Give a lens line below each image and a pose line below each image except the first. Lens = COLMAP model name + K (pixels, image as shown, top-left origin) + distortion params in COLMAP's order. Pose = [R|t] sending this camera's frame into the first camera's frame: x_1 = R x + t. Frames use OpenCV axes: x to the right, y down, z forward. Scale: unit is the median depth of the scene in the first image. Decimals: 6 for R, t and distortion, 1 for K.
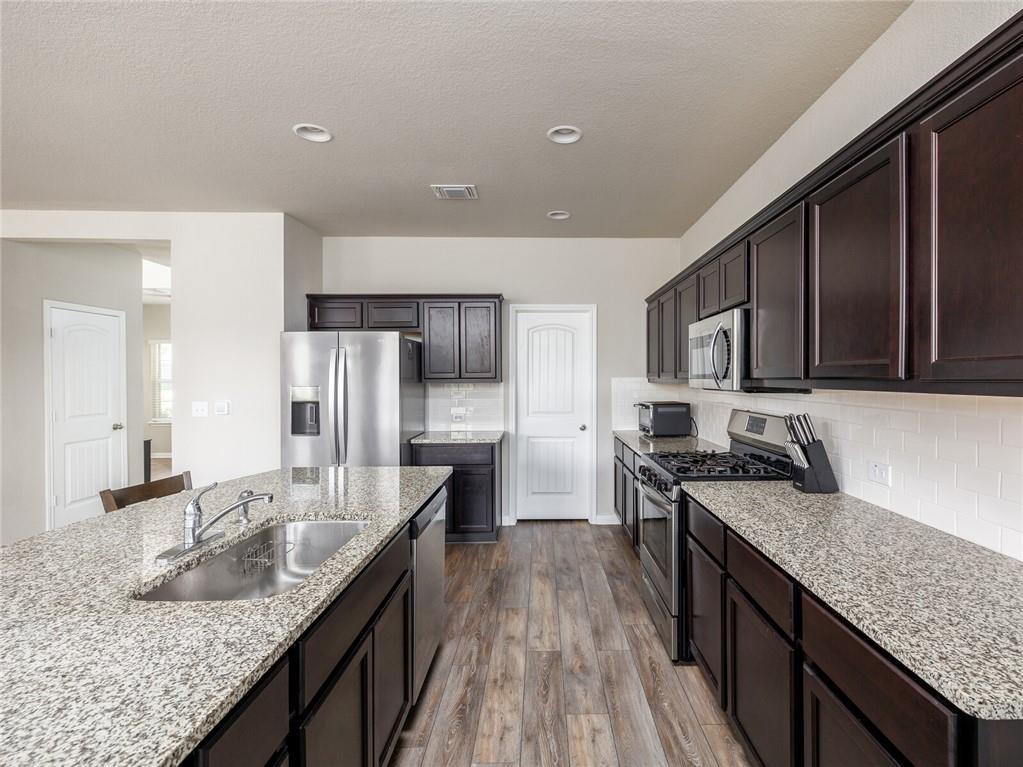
lens RADIAL K [[499.5, 0, 518.8], [0, 499.5, 380.9], [0, 0, 1]] dist [-0.003775, 0.000529]
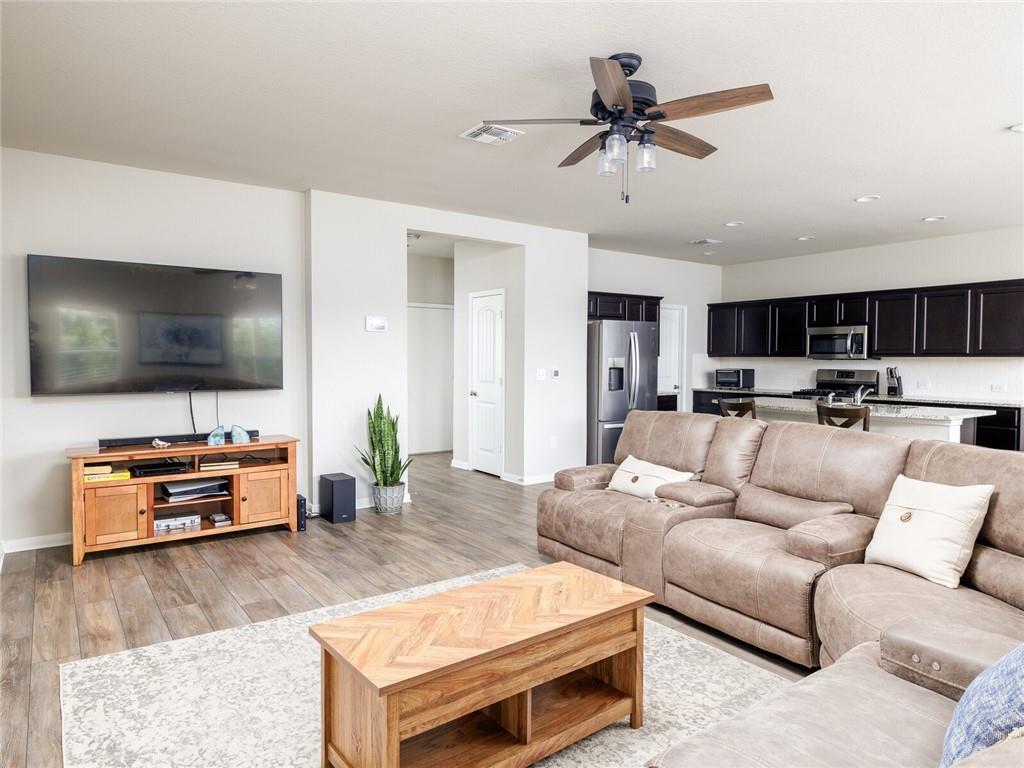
lens RADIAL K [[632.7, 0, 508.3], [0, 632.7, 381.2], [0, 0, 1]] dist [-0.010744, -0.001898]
pose [[0.826280, -0.014501, 0.563072, -1.583448], [-0.002453, 0.999566, 0.029341, 0.025048], [-0.563254, -0.025625, 0.825887, -0.328043]]
